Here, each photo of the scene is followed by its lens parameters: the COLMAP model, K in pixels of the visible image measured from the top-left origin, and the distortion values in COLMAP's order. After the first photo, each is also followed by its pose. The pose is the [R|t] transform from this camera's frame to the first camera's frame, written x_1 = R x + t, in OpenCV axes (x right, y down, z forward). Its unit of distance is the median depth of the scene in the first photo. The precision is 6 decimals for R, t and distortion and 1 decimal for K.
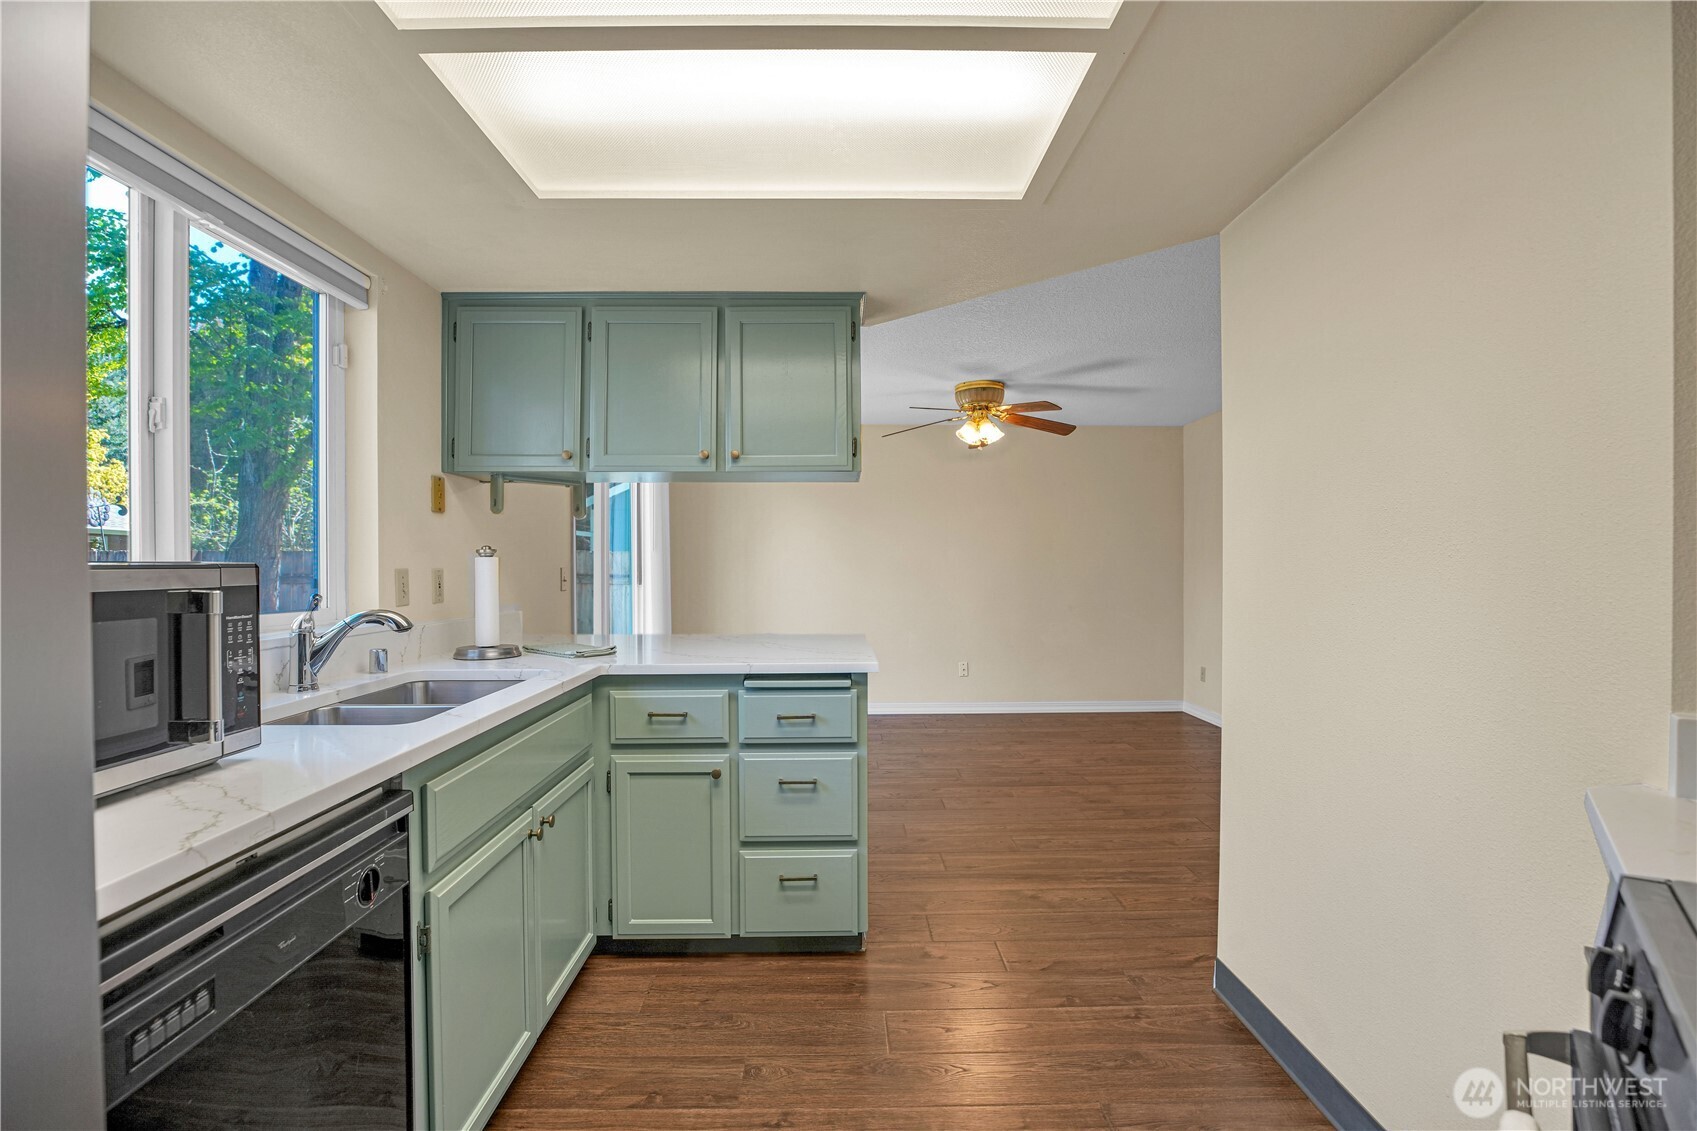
lens RADIAL K [[813.1, 0, 857.9], [0, 813.1, 567.7], [0, 0, 1]] dist [-0.042747, 0.009397]
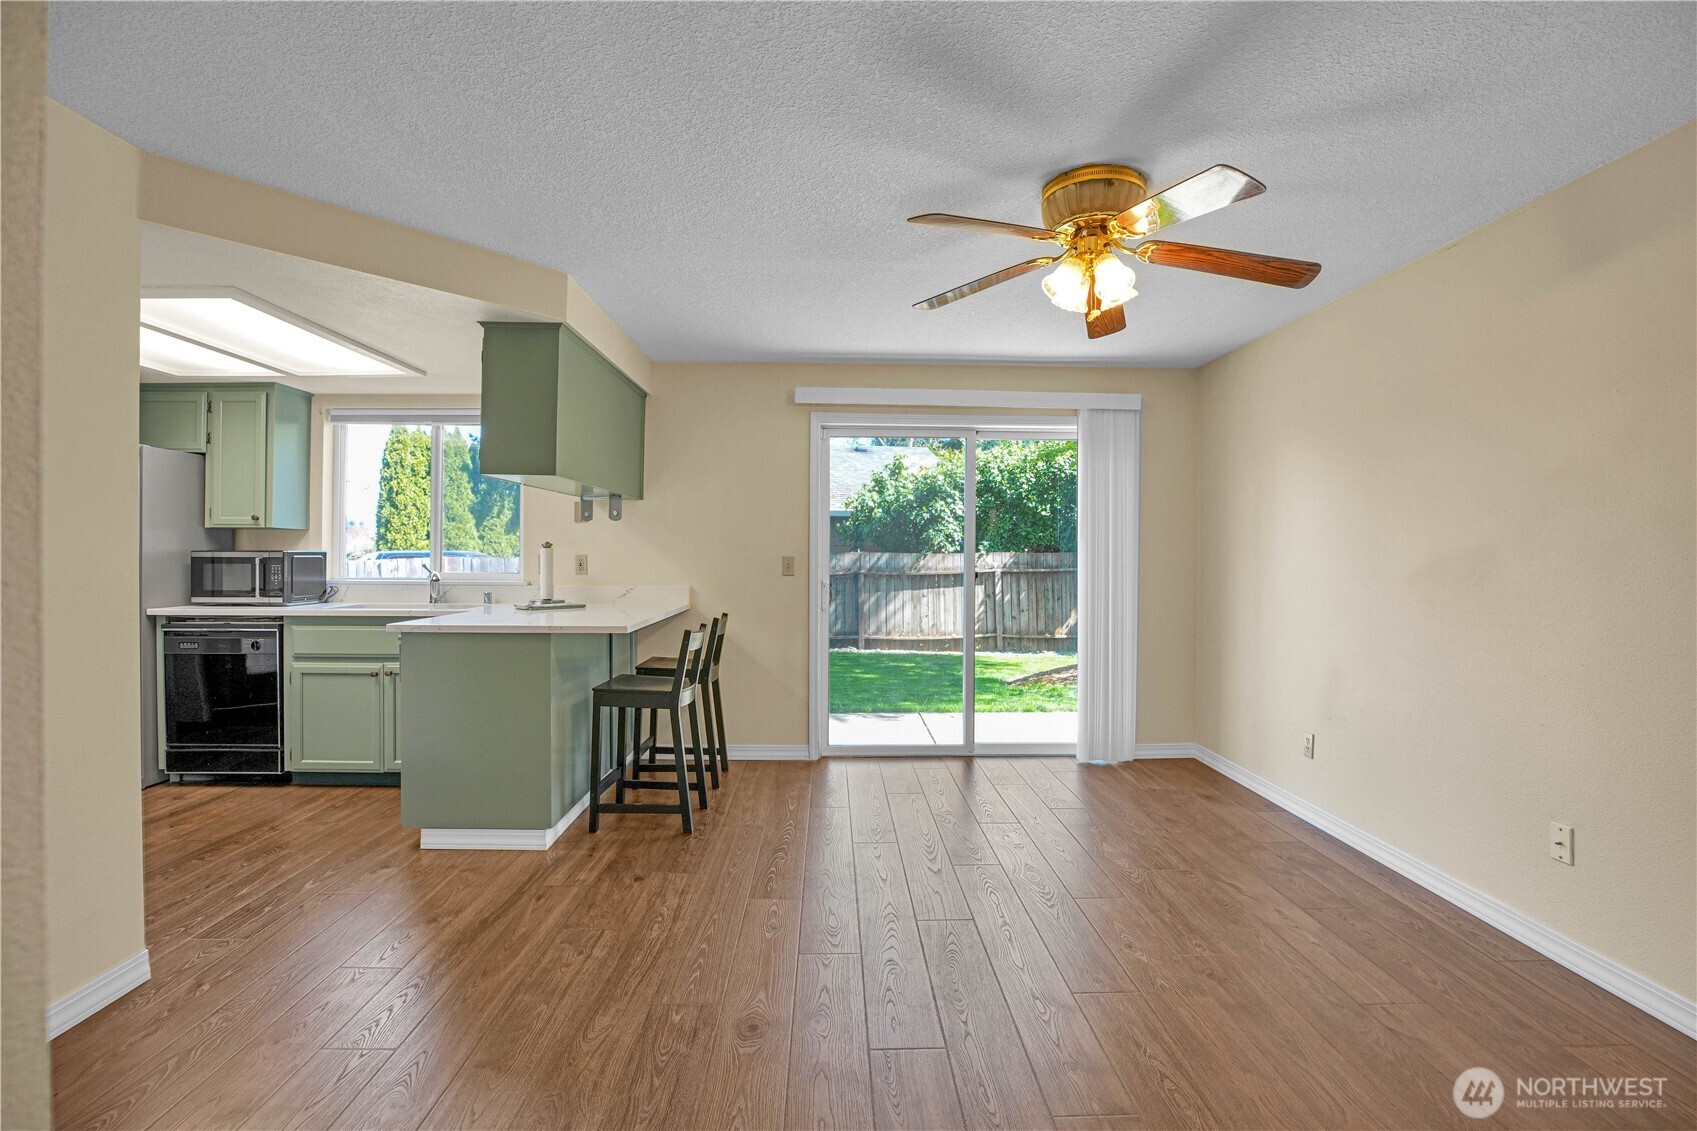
lens RADIAL K [[793.3, 0, 835.0], [0, 793.3, 558.1], [0, 0, 1]] dist [-0.040526, 0.007984]
pose [[-0.027981, 0.006387, -0.999588, 1.269617], [-0.015102, 0.999863, 0.006812, -0.015300], [0.999494, 0.015286, -0.027881, 1.727612]]
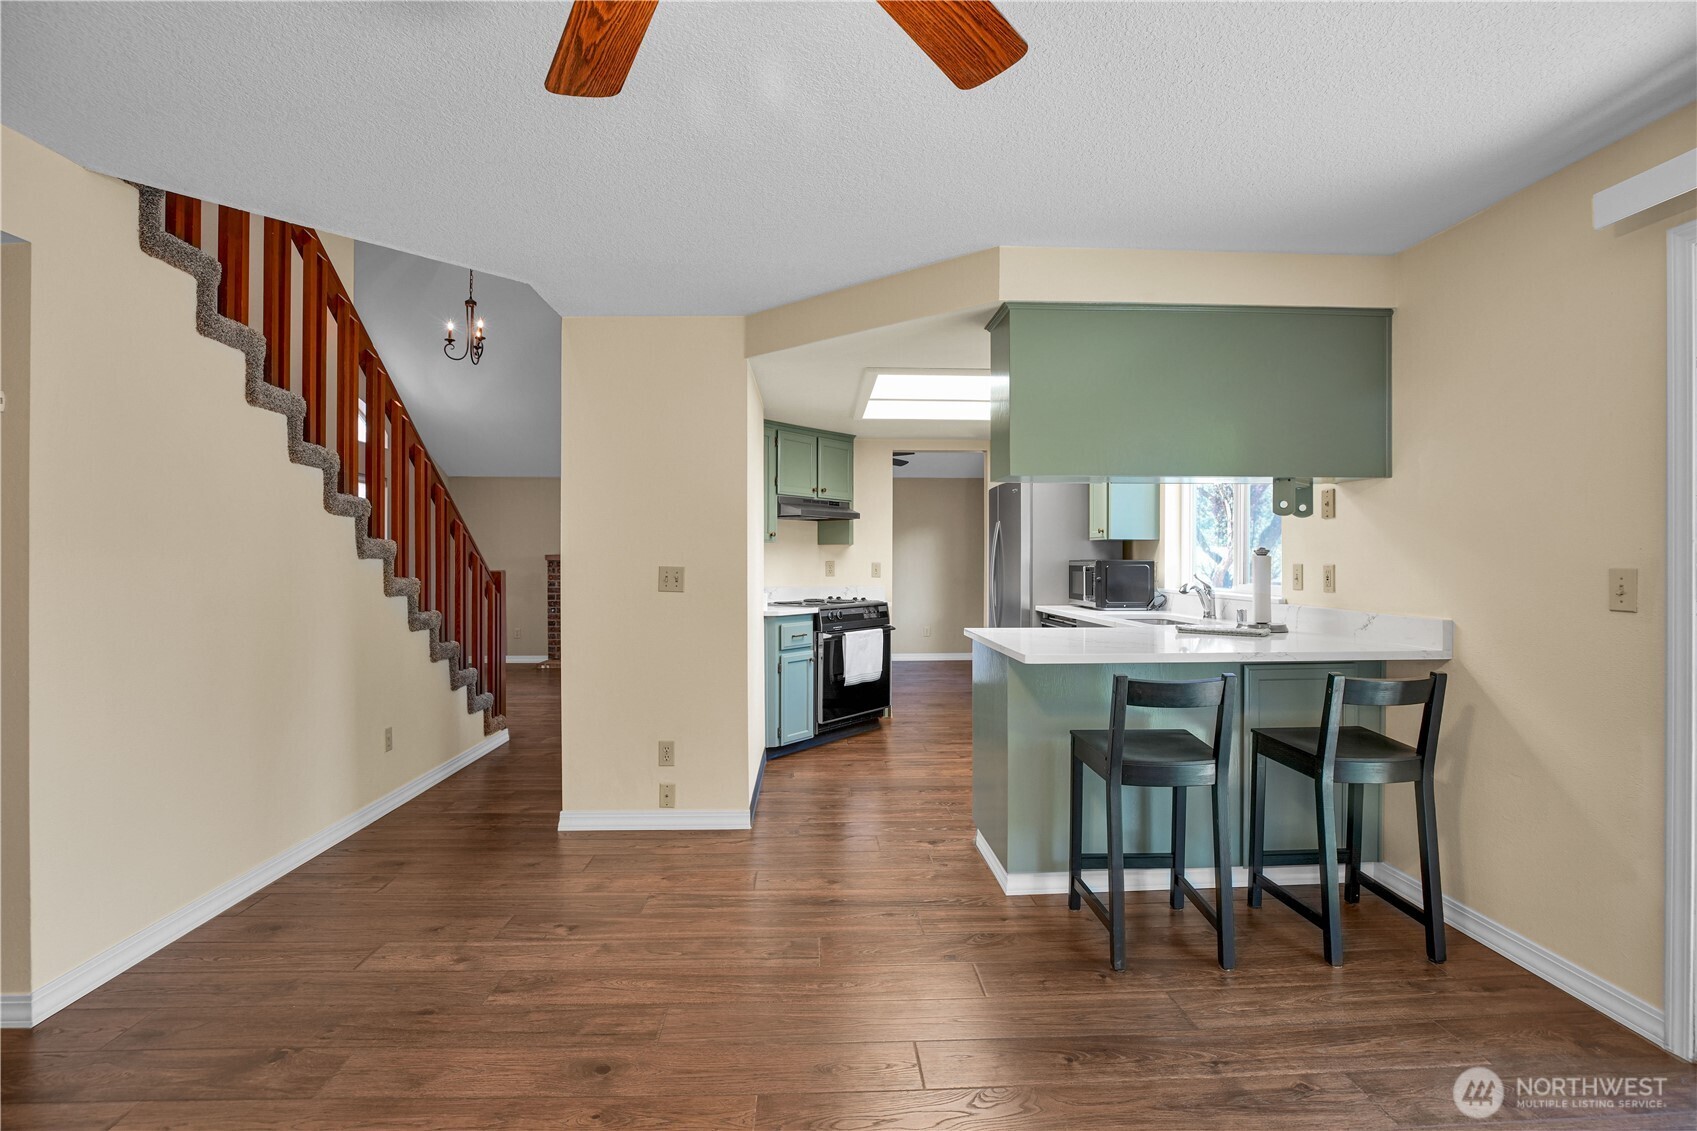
lens RADIAL K [[793.3, 0, 843.2], [0, 793.3, 563.8], [0, 0, 1]] dist [-0.040526, 0.007984]
pose [[-0.999984, 0.001472, -0.005507, 0.246791], [0.001388, 0.999885, 0.015100, -0.023845], [0.005528, 0.015093, -0.999871, 2.369134]]
